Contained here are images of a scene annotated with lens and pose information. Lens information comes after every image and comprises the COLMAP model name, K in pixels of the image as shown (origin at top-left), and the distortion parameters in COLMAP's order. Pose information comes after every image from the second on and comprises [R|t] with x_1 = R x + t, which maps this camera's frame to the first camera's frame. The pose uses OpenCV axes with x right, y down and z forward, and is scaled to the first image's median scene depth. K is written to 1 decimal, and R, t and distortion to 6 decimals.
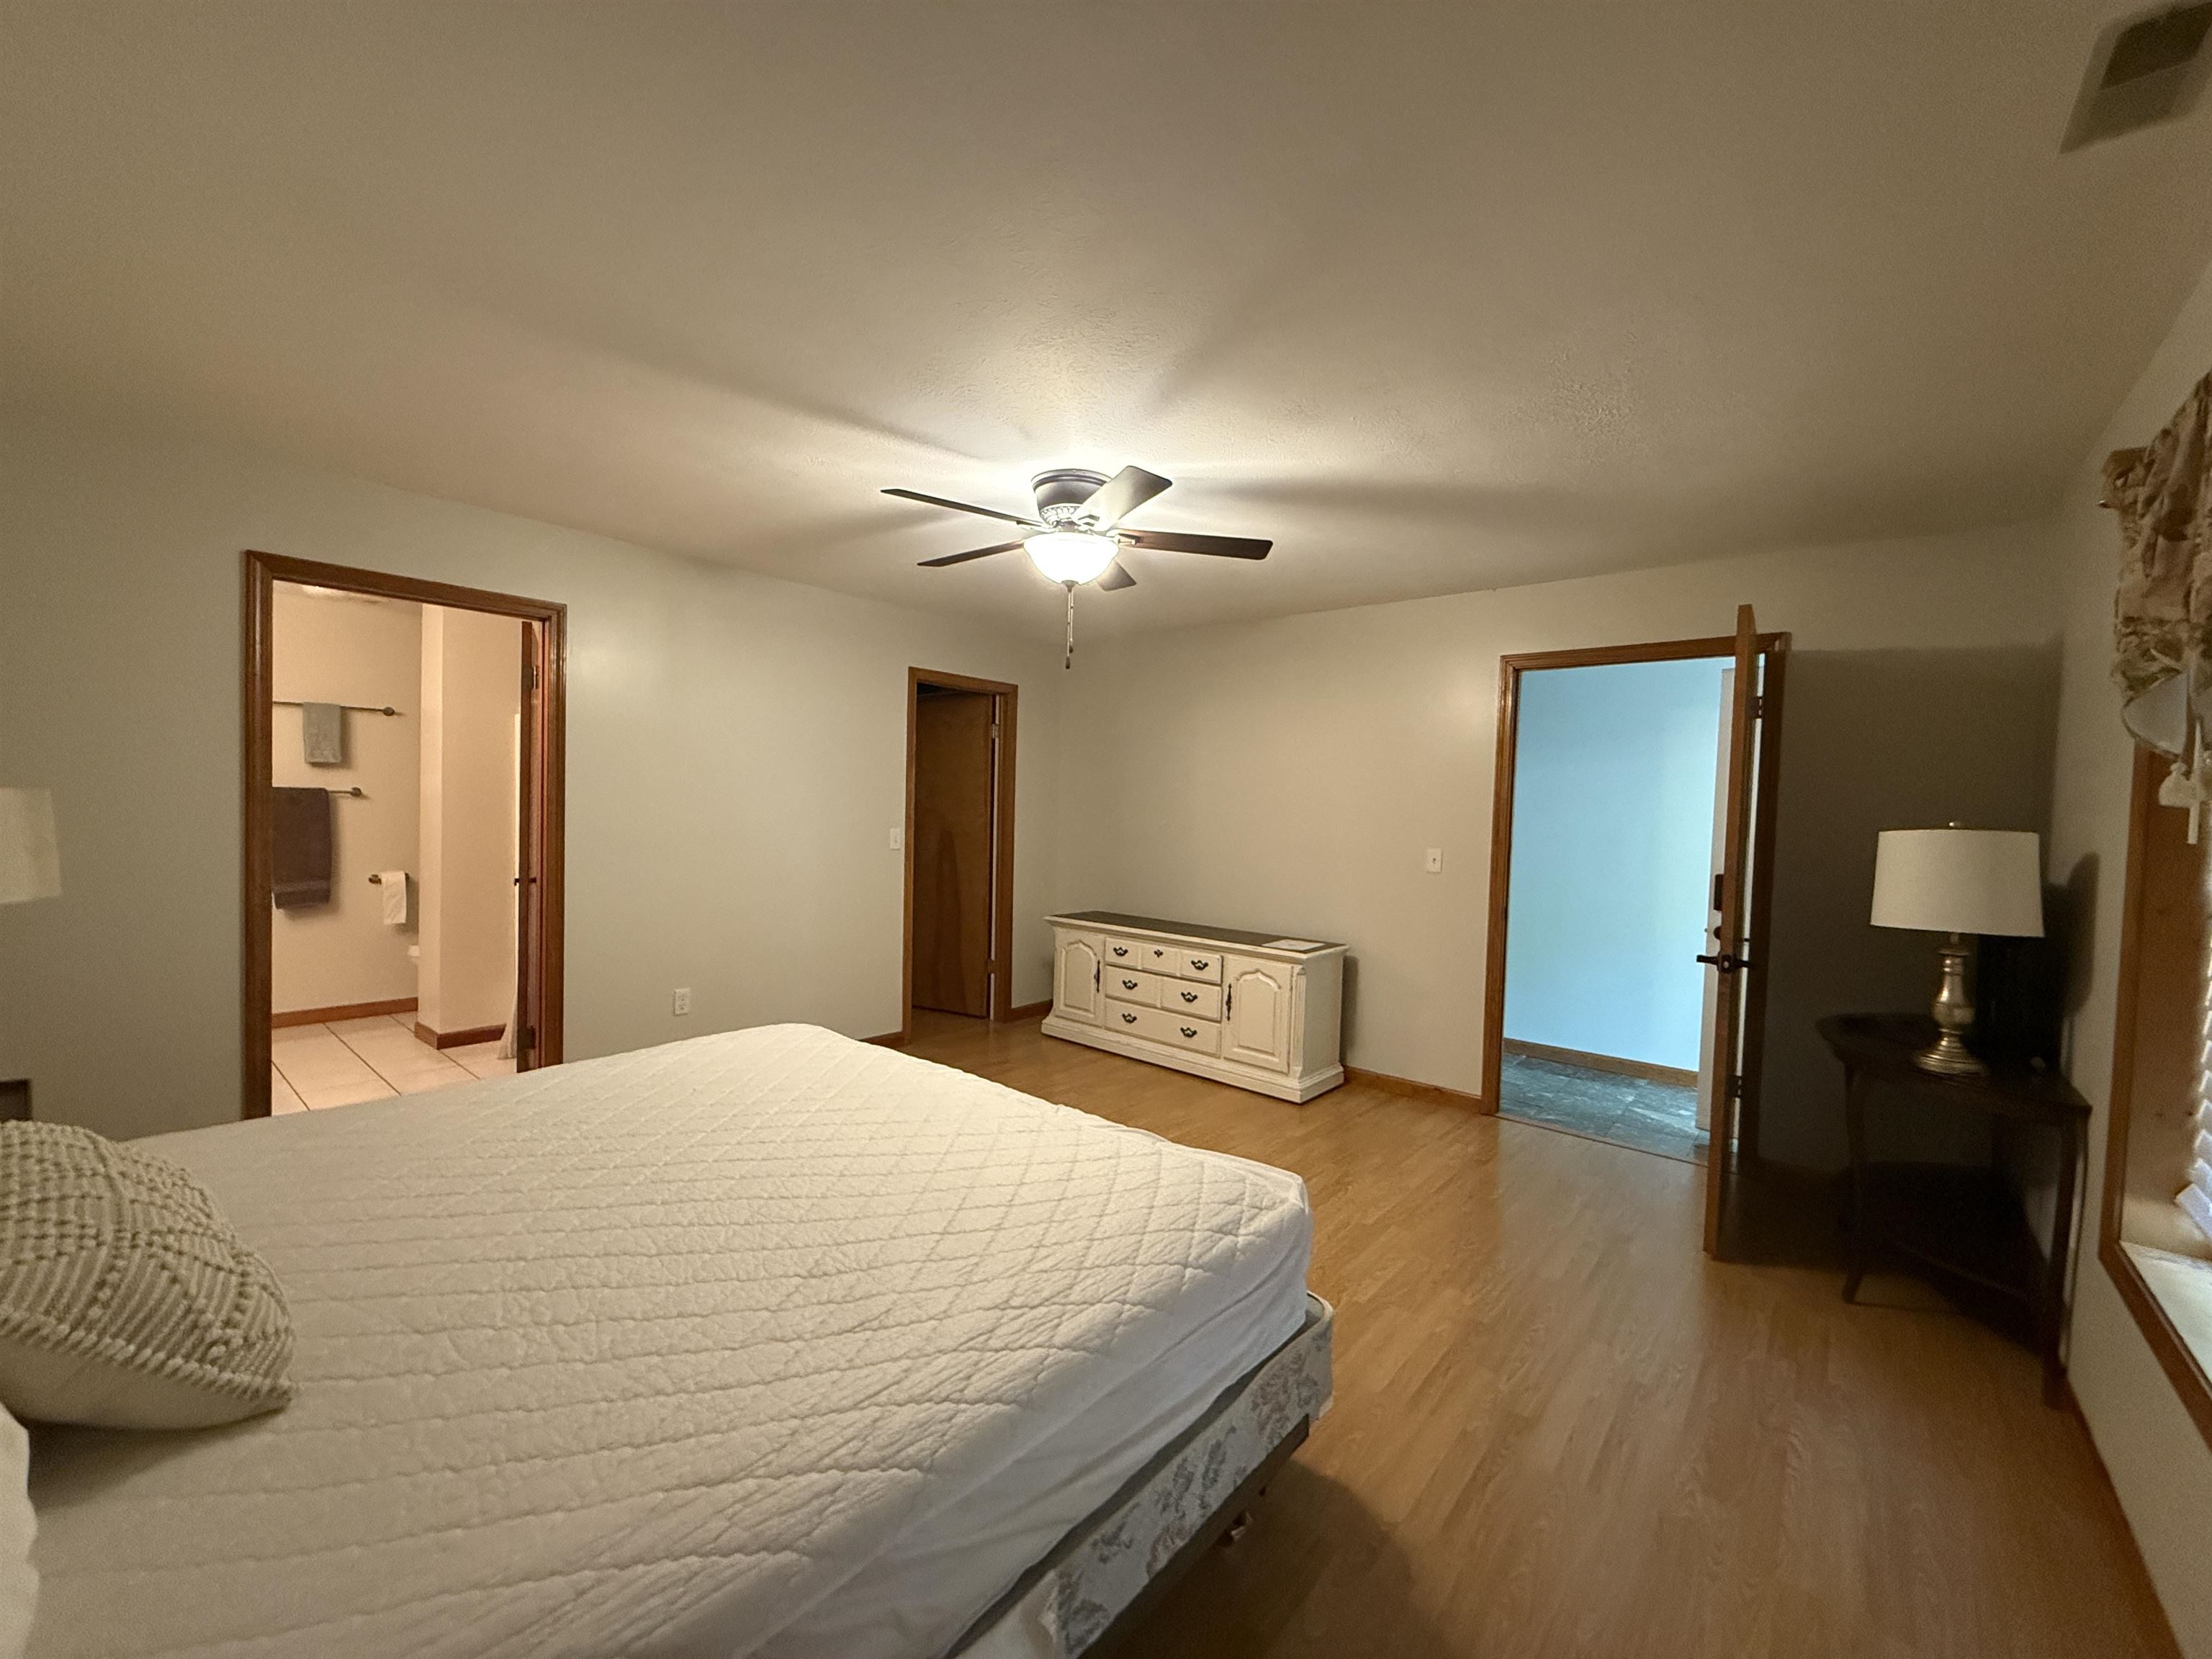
lens RADIAL K [[882.8, 0, 1105.2], [0, 882.8, 840.3], [0, 0, 1]] dist [0.000310, -0.000588]
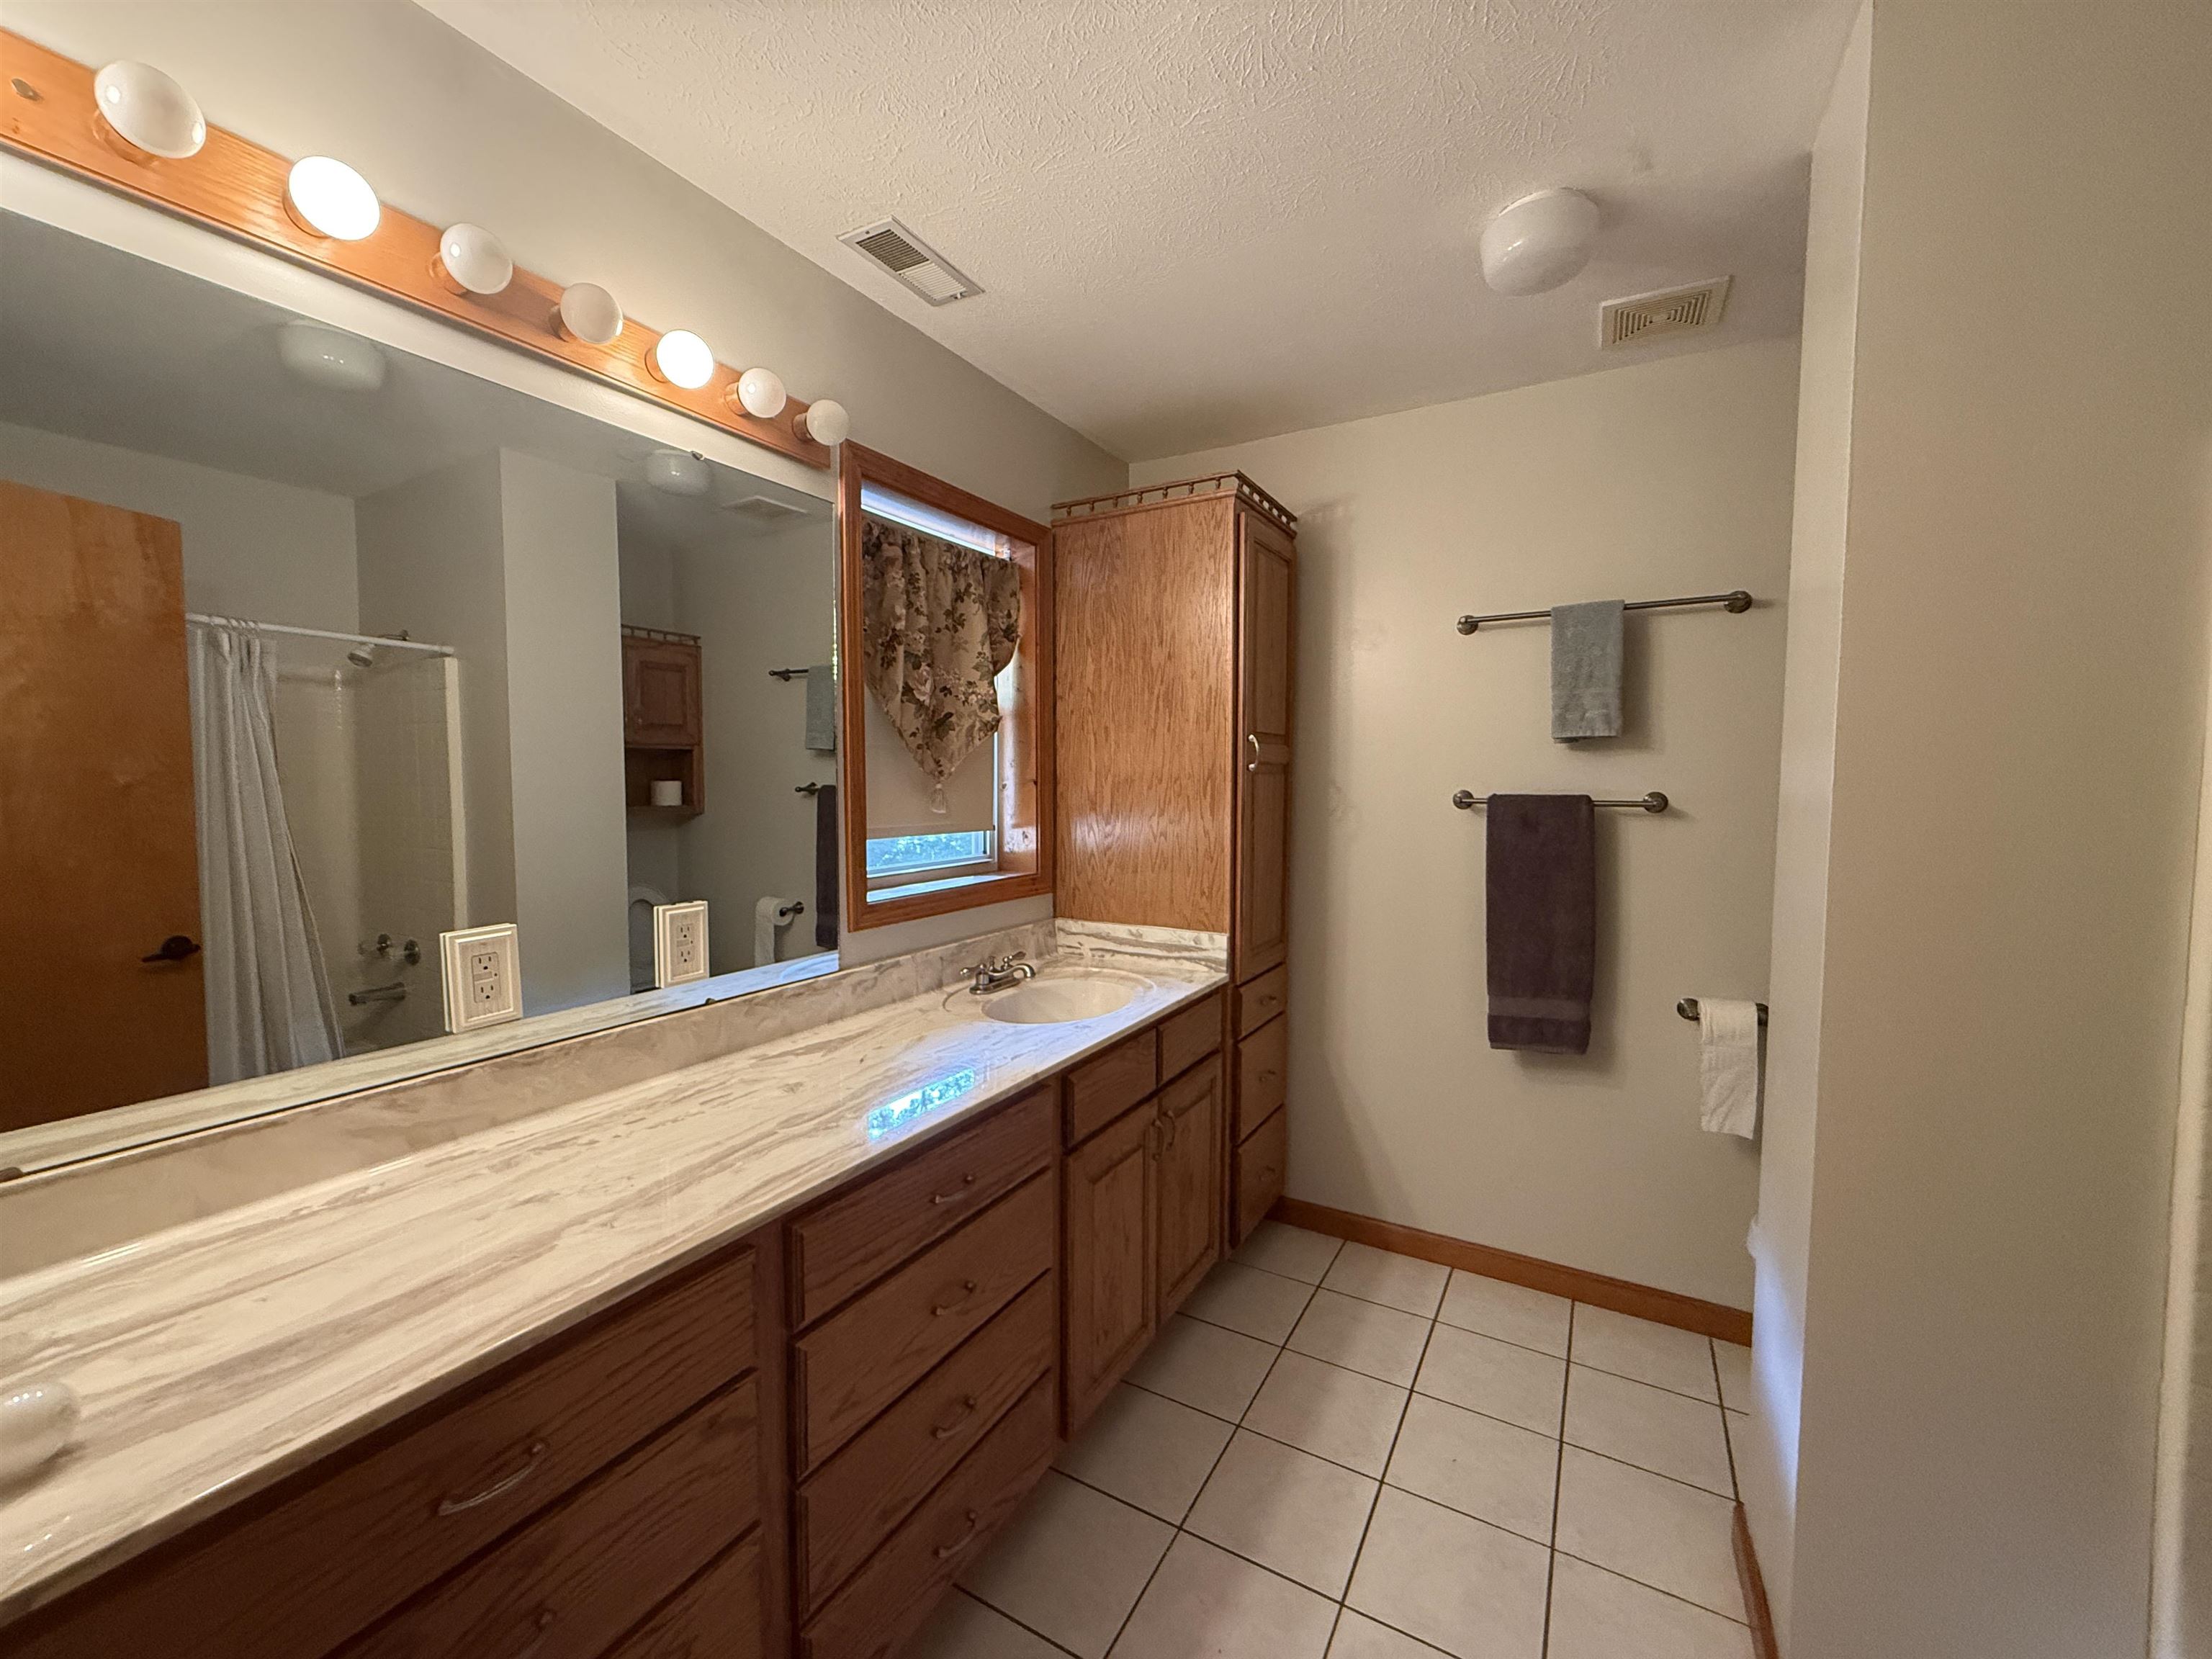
lens RADIAL K [[882.8, 0, 1103.8], [0, 882.8, 831.4], [0, 0, 1]] dist [0.000310, -0.000588]
pose [[0.170700, 0.025760, -0.984986, -0.472808], [-0.035616, 0.999166, 0.019959, -0.039708], [0.984679, 0.031674, 0.171475, 0.664974]]
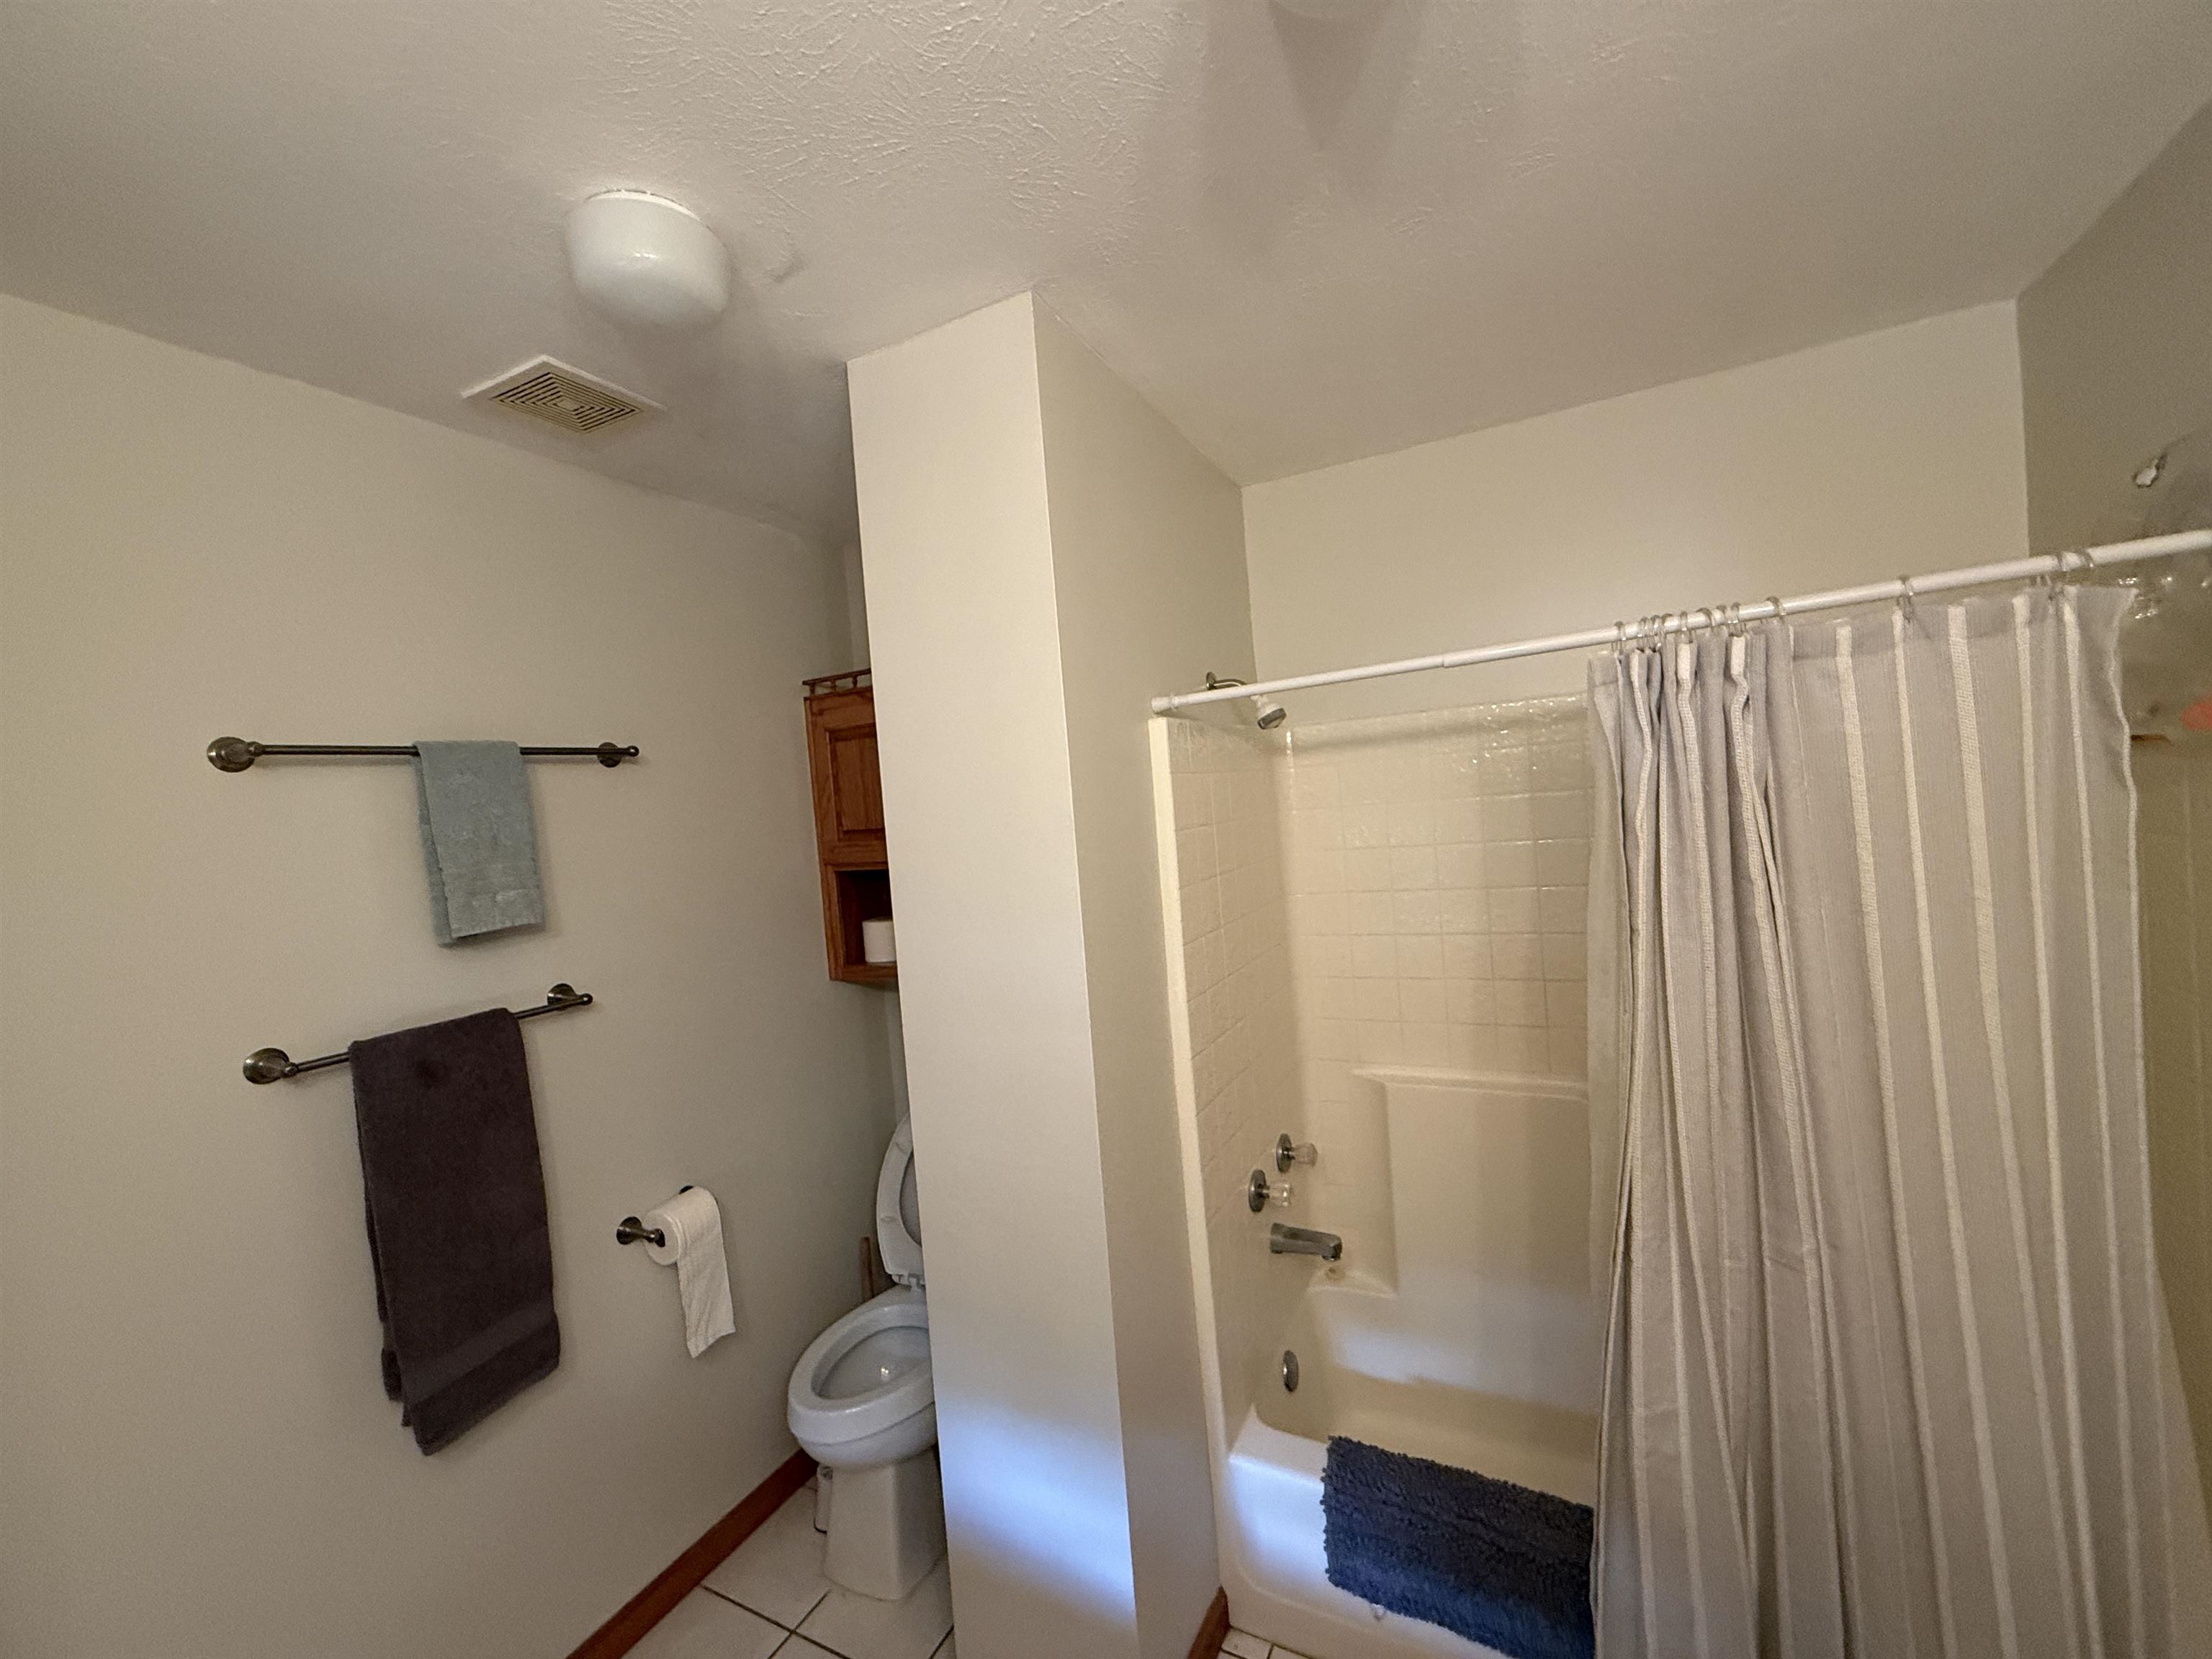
lens RADIAL K [[882.8, 0, 1105.7], [0, 882.8, 827.4], [0, 0, 1]] dist [0.000310, -0.000588]
pose [[0.969013, -0.123668, 0.213820, -0.715532], [0.126203, 0.992003, 0.001808, -0.094094], [-0.212334, 0.025233, 0.976871, 0.625802]]
